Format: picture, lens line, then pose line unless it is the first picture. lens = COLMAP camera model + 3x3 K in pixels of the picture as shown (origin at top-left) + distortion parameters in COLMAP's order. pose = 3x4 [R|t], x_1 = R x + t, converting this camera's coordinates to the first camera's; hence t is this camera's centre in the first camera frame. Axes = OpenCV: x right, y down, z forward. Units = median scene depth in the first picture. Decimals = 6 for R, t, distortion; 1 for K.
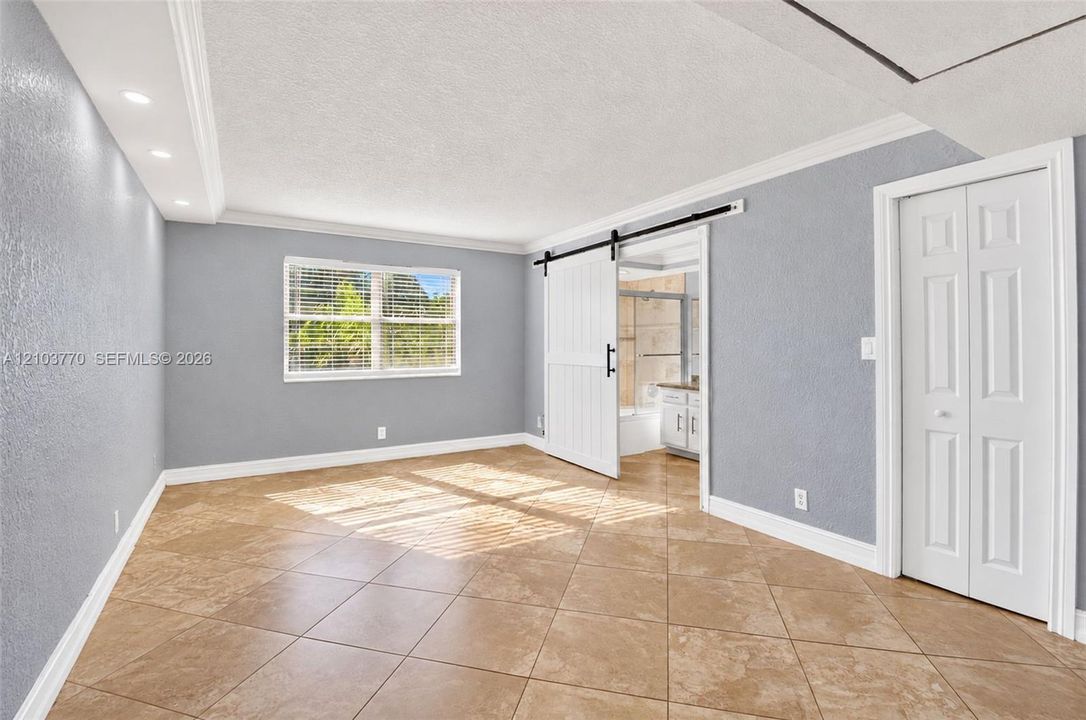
lens RADIAL K [[491.3, 0, 544.3], [0, 491.3, 348.2], [0, 0, 1]] dist [0.001070, -0.000139]
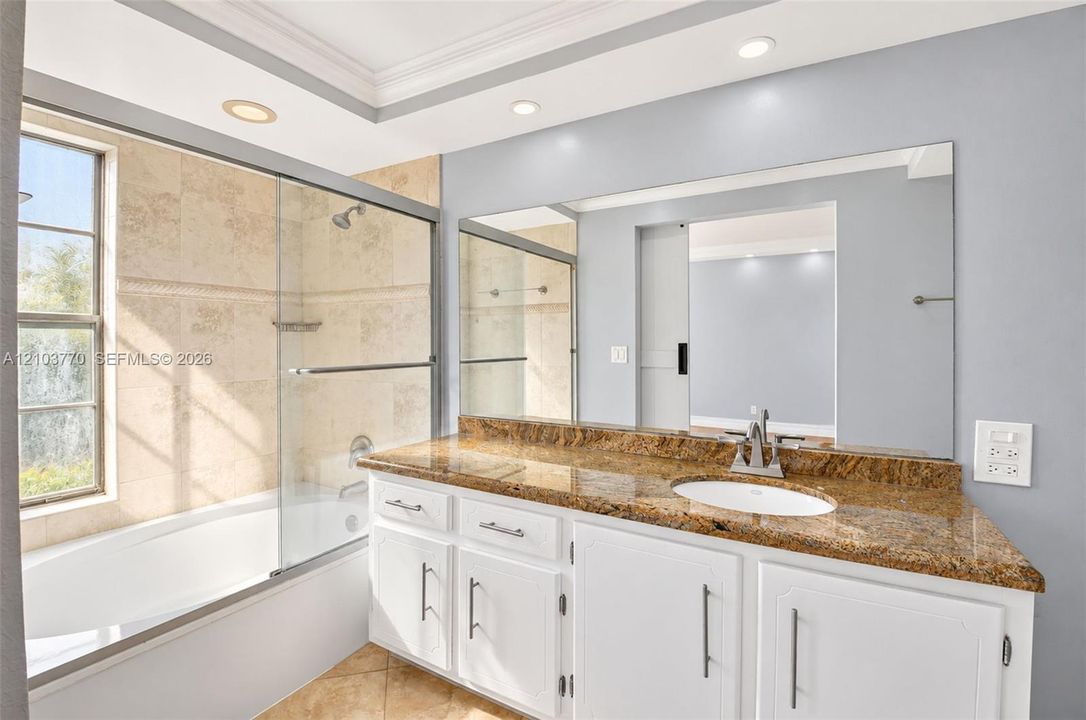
lens RADIAL K [[491.3, 0, 544.3], [0, 491.3, 348.2], [0, 0, 1]] dist [0.001070, -0.000139]
pose [[0.879766, -0.004650, 0.475384, 0.197616], [0.002791, 0.999985, 0.004616, 0.001442], [-0.475399, -0.002734, 0.879766, 0.706920]]
